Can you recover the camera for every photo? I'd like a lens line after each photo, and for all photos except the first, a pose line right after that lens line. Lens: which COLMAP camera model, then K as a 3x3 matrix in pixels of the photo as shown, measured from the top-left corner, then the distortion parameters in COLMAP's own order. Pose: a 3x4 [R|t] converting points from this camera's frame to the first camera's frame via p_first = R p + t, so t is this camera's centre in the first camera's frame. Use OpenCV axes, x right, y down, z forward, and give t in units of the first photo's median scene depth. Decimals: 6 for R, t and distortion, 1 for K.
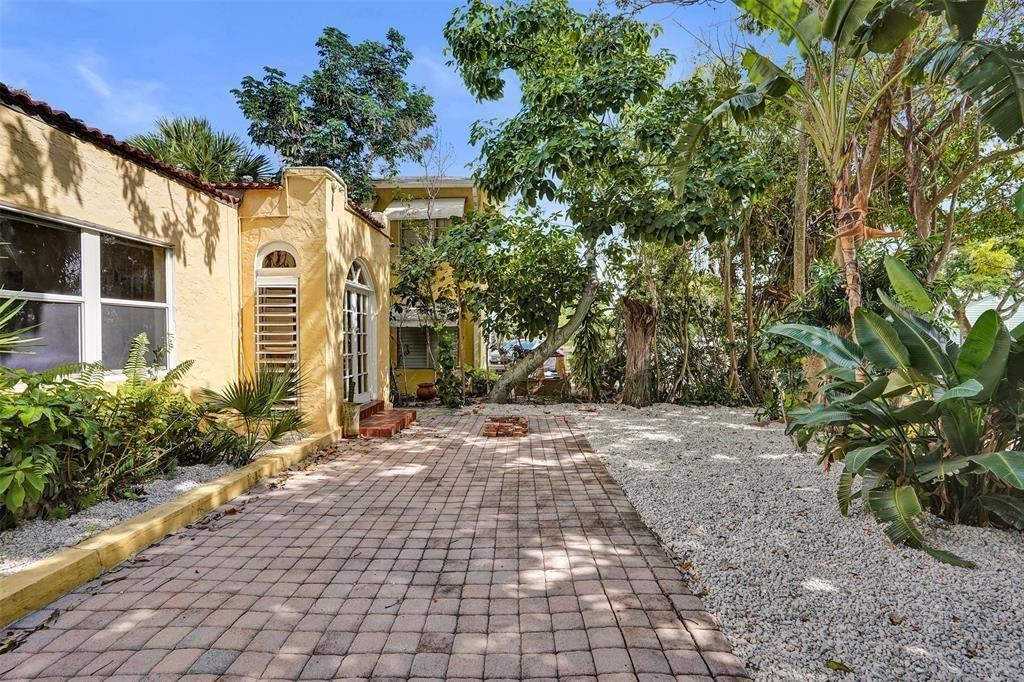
lens RADIAL K [[475.8, 0, 506.4], [0, 475.8, 344.3], [0, 0, 1]] dist [-0.041820, 0.005493]
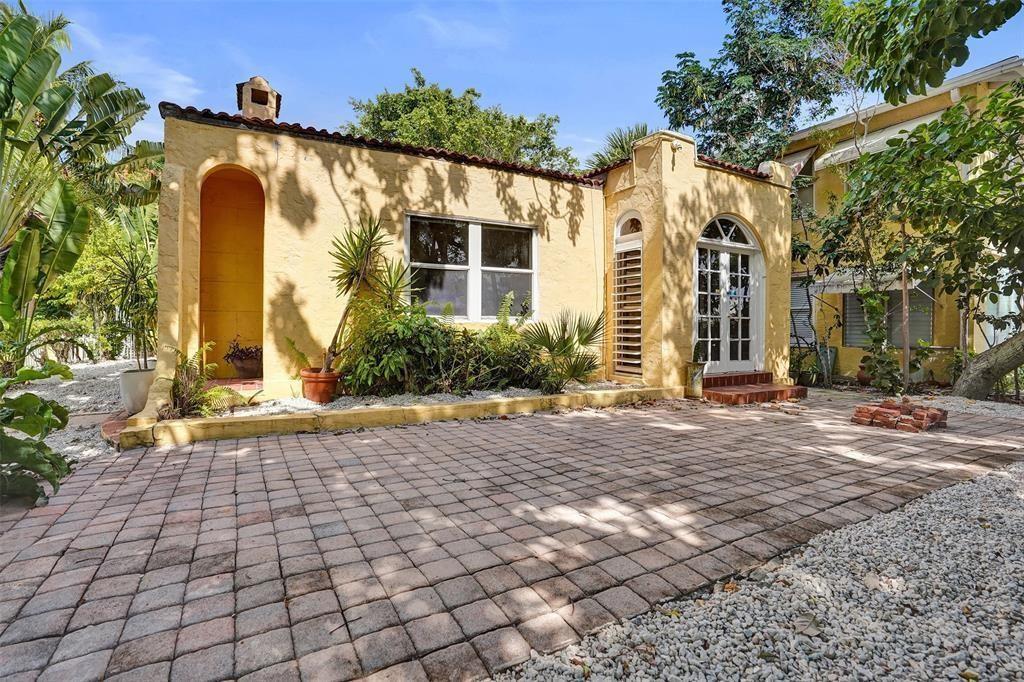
lens RADIAL K [[475.8, 0, 513.4], [0, 475.8, 327.5], [0, 0, 1]] dist [-0.041820, 0.005493]
pose [[0.509303, 0.004627, -0.860575, 0.469200], [-0.018842, 0.999806, -0.005775, 0.096409], [0.860381, 0.019156, 0.509291, 0.286658]]
